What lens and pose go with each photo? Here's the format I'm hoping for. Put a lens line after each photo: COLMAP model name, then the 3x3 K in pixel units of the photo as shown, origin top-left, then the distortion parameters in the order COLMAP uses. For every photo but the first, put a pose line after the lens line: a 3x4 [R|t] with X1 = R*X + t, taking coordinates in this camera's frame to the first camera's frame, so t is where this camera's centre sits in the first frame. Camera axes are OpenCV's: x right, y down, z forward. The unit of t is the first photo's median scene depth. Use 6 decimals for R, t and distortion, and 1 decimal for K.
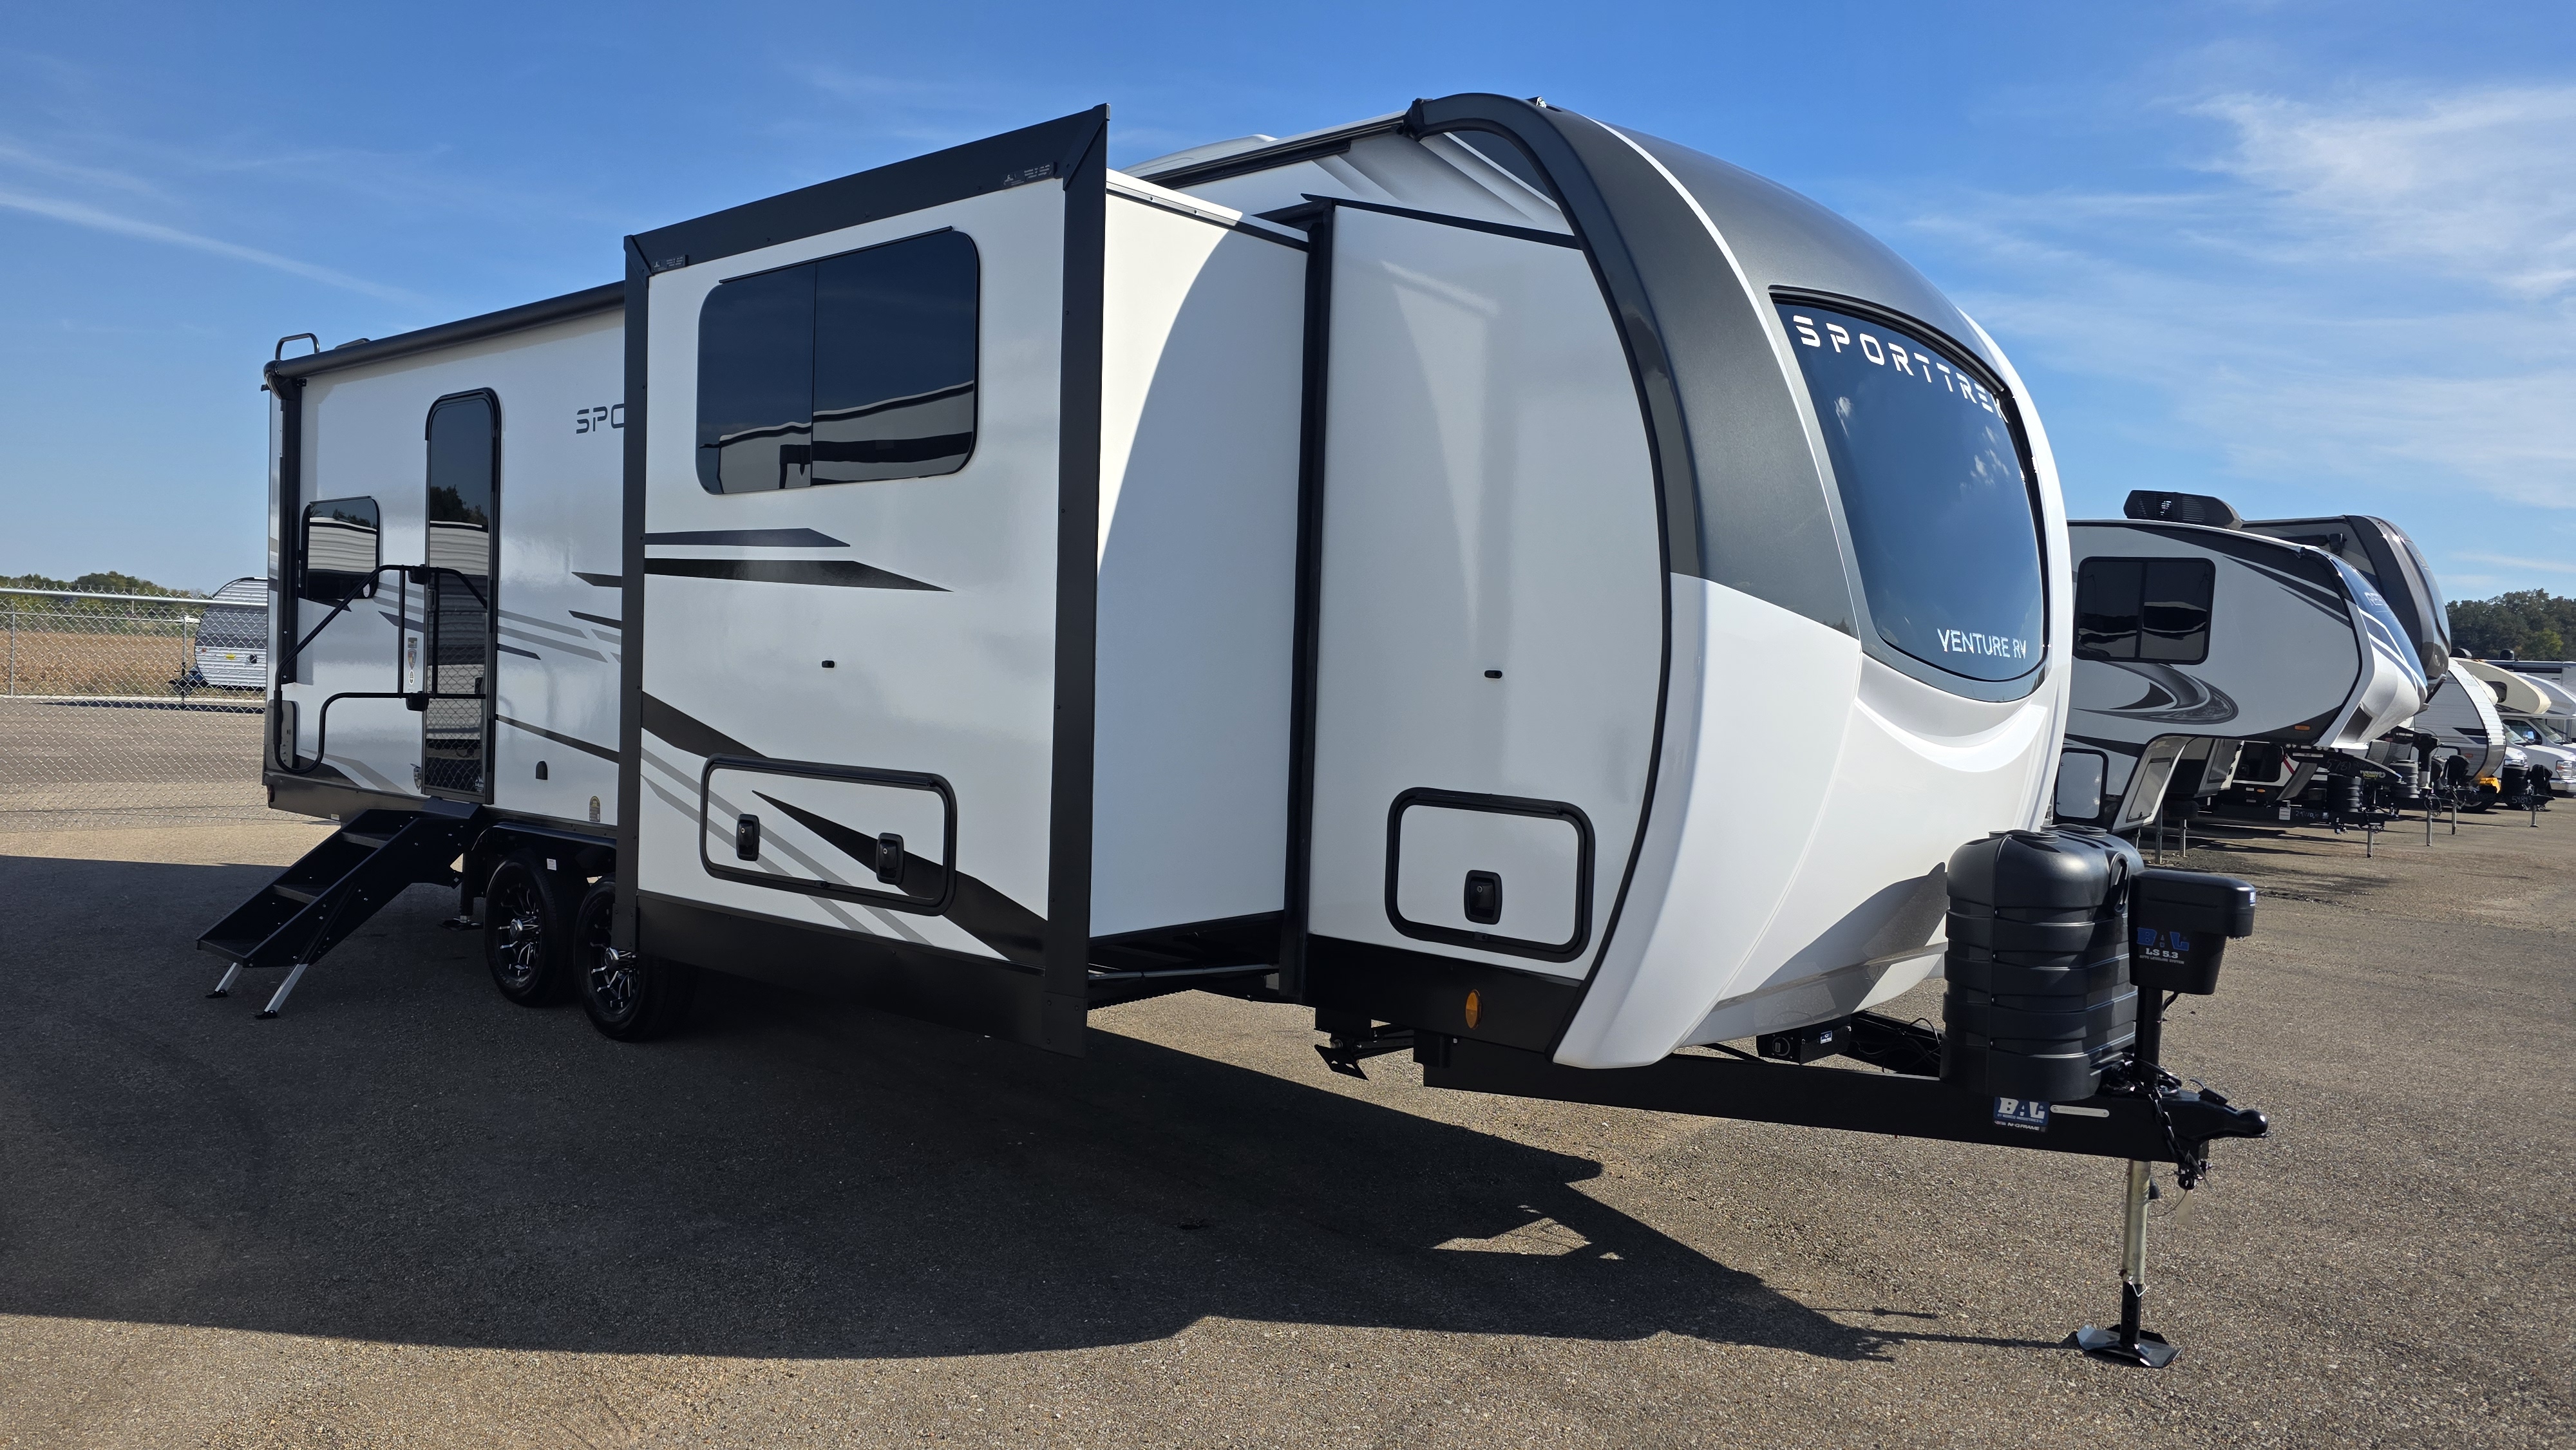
lens RADIAL K [[1731.8, 0, 1275.8], [0, 1731.8, 725.0], [0, 0, 1]] dist [0.029535, -0.007067]
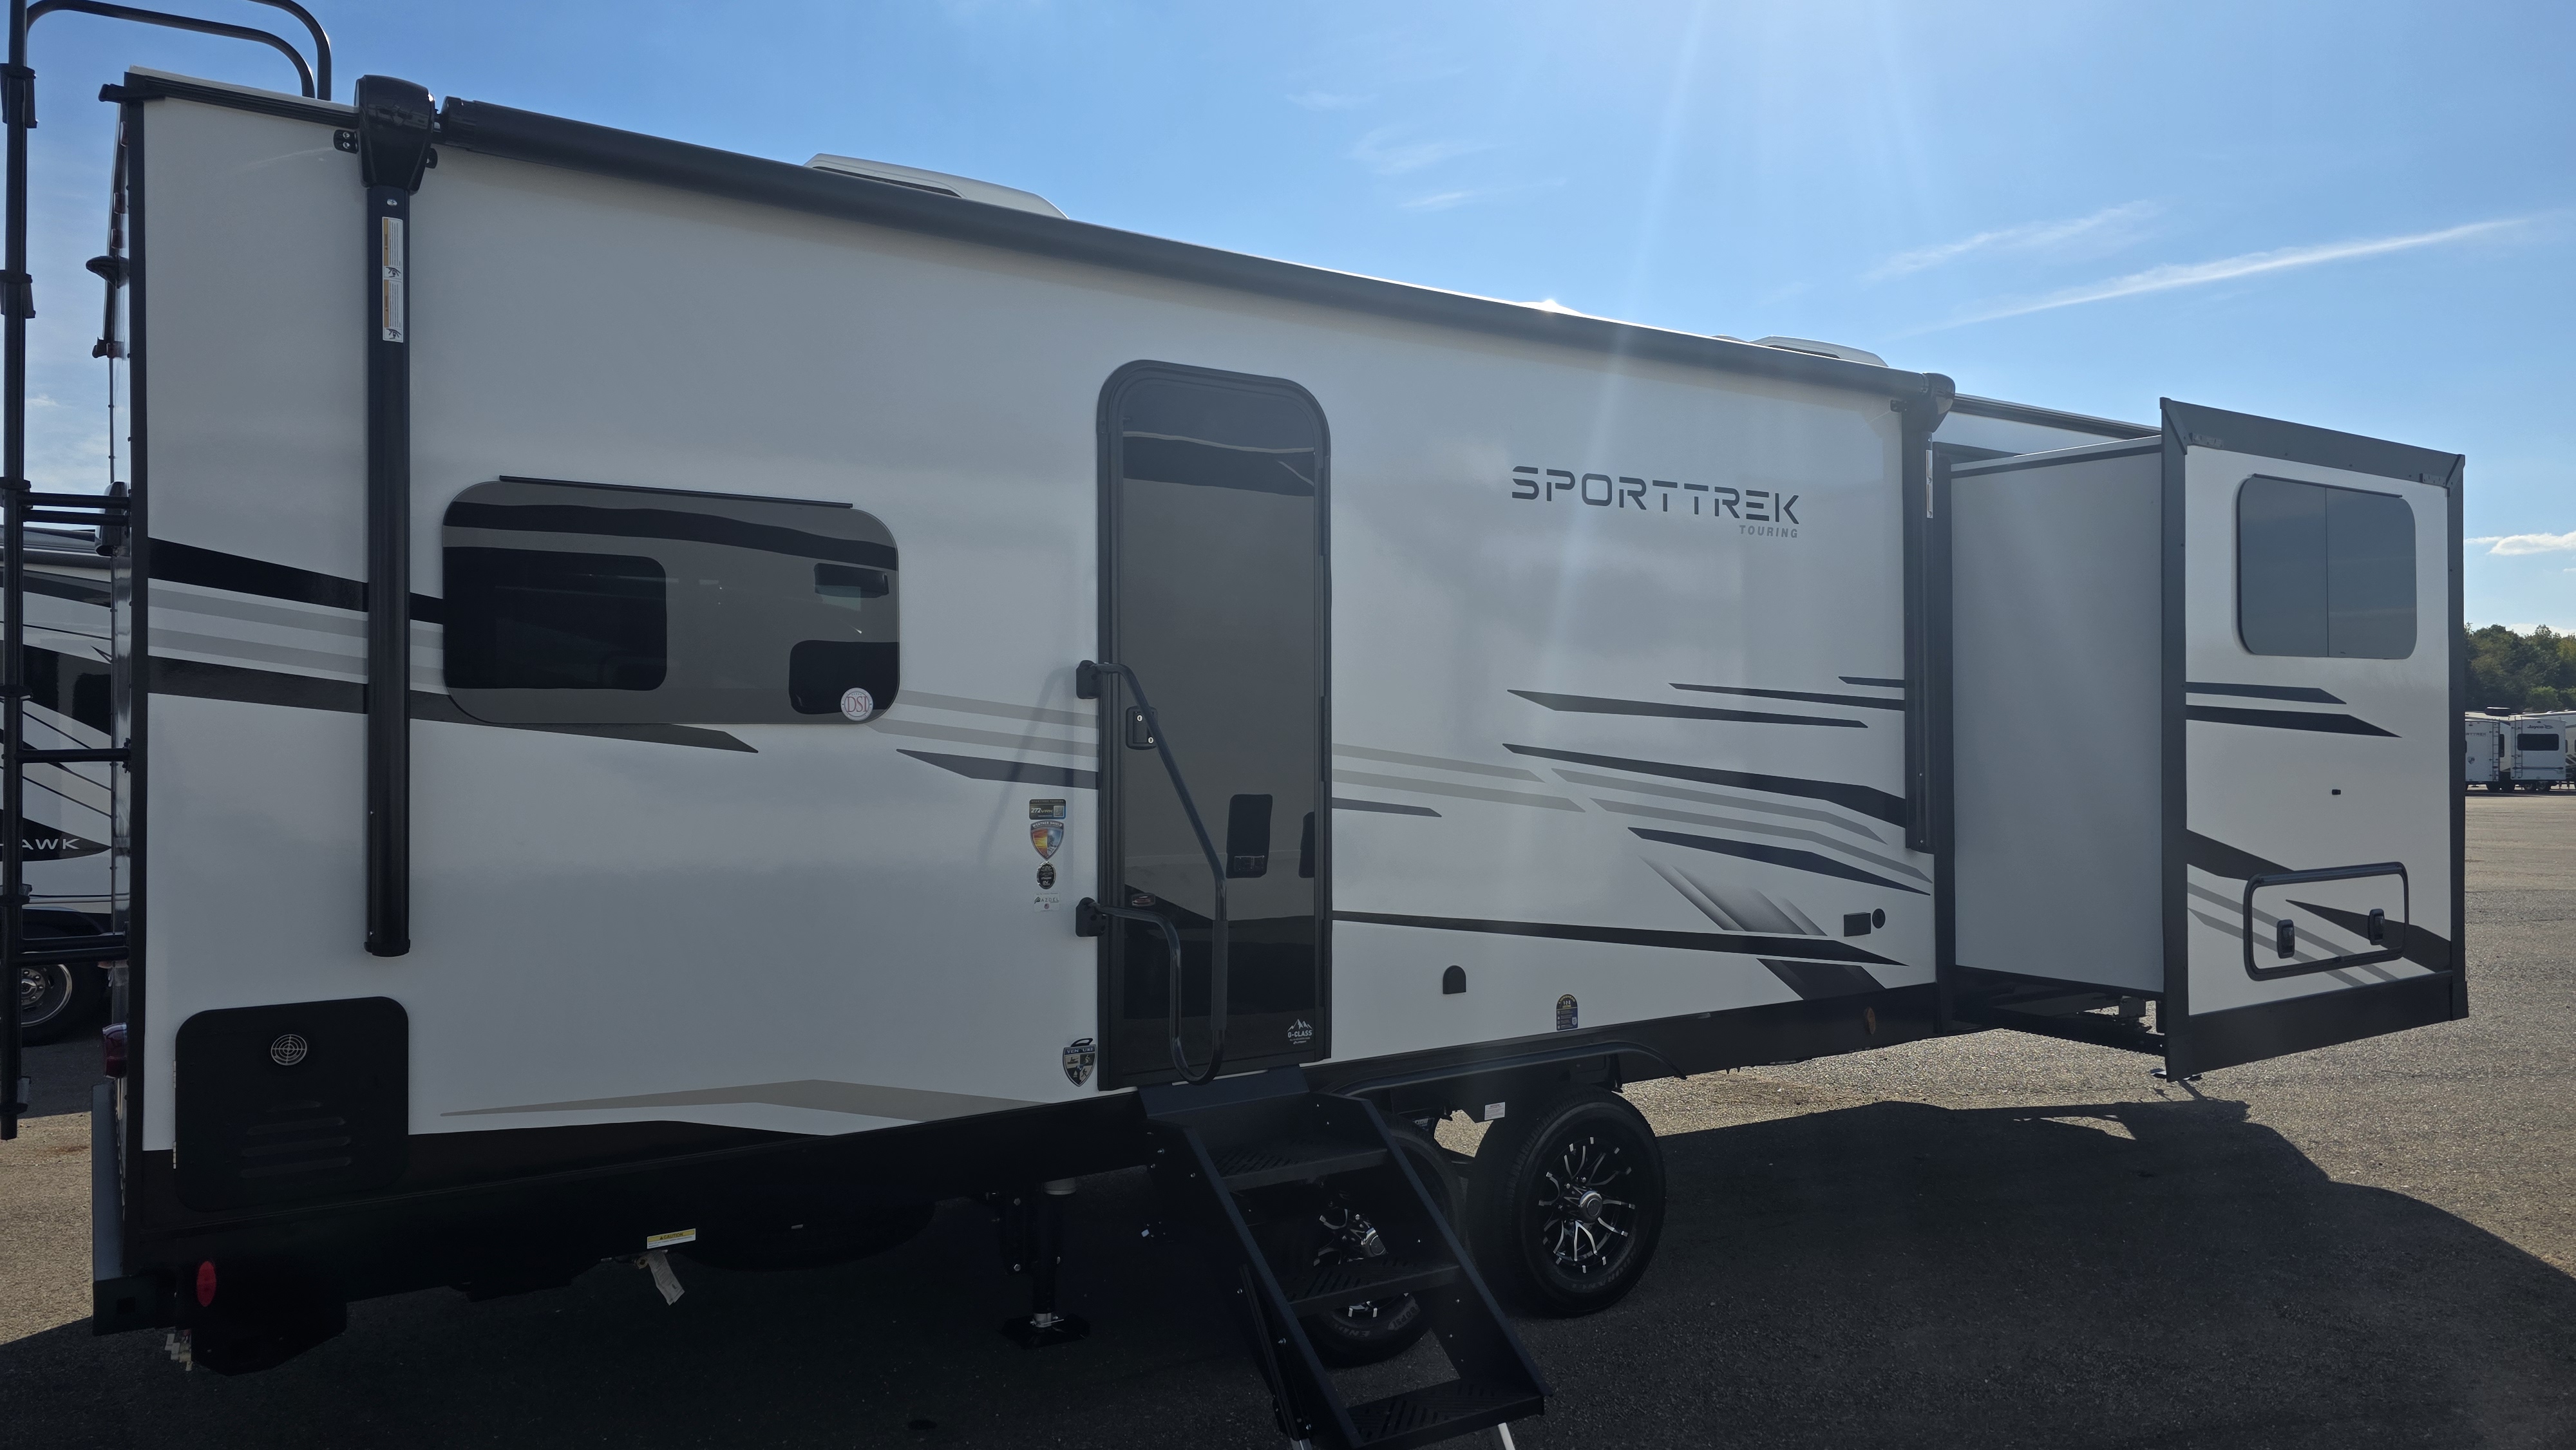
lens RADIAL K [[1731.8, 0, 1277.4], [0, 1731.8, 724.1], [0, 0, 1]] dist [0.029535, -0.007067]
pose [[0.263430, -0.026384, 0.964318, -1.607296], [0.038860, 0.999105, 0.016720, -0.128746], [-0.963895, 0.033069, 0.264220, 1.304284]]
